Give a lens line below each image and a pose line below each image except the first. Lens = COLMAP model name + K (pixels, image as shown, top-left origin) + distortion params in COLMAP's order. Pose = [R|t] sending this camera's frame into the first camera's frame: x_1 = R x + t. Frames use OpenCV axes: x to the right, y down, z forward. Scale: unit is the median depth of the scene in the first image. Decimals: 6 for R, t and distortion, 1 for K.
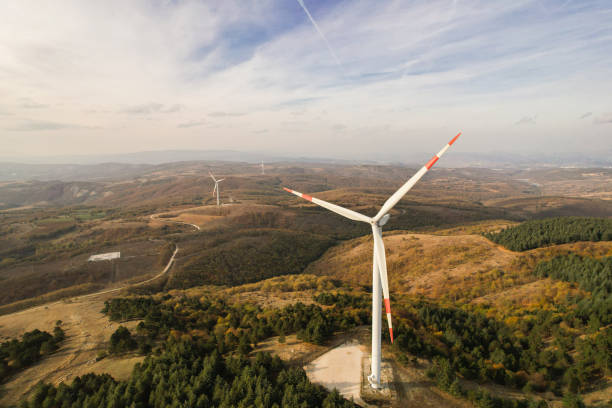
lens RADIAL K [[390.4, 0, 306.0], [0, 390.4, 204.0], [0, 0, 1]] dist [-0.077334, 0.070216]
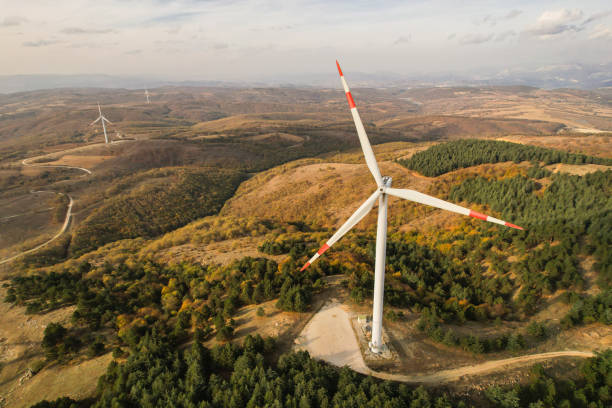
lens RADIAL K [[390.4, 0, 306.0], [0, 390.4, 204.0], [0, 0, 1]] dist [-0.077334, 0.070216]
pose [[0.961304, -0.098677, 0.257212, -0.073725], [0.047450, 0.979003, 0.198245, -0.034443], [-0.271373, -0.178369, 0.945802, 0.063501]]
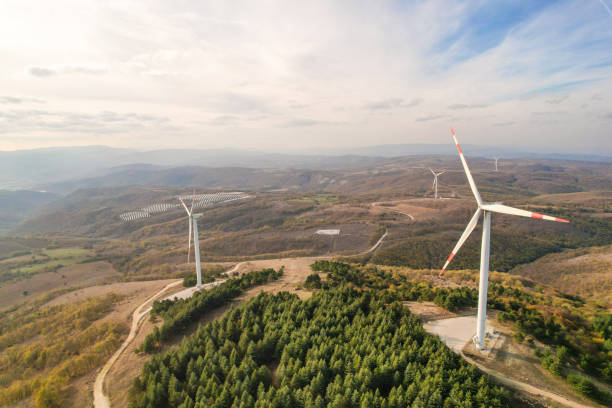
lens RADIAL K [[390.4, 0, 306.0], [0, 390.4, 204.0], [0, 0, 1]] dist [-0.077334, 0.070216]
pose [[0.833370, 0.083202, -0.546417, 0.121954], [-0.074600, 0.996491, 0.037958, 0.010384], [0.547658, 0.009129, 0.836653, -0.101285]]
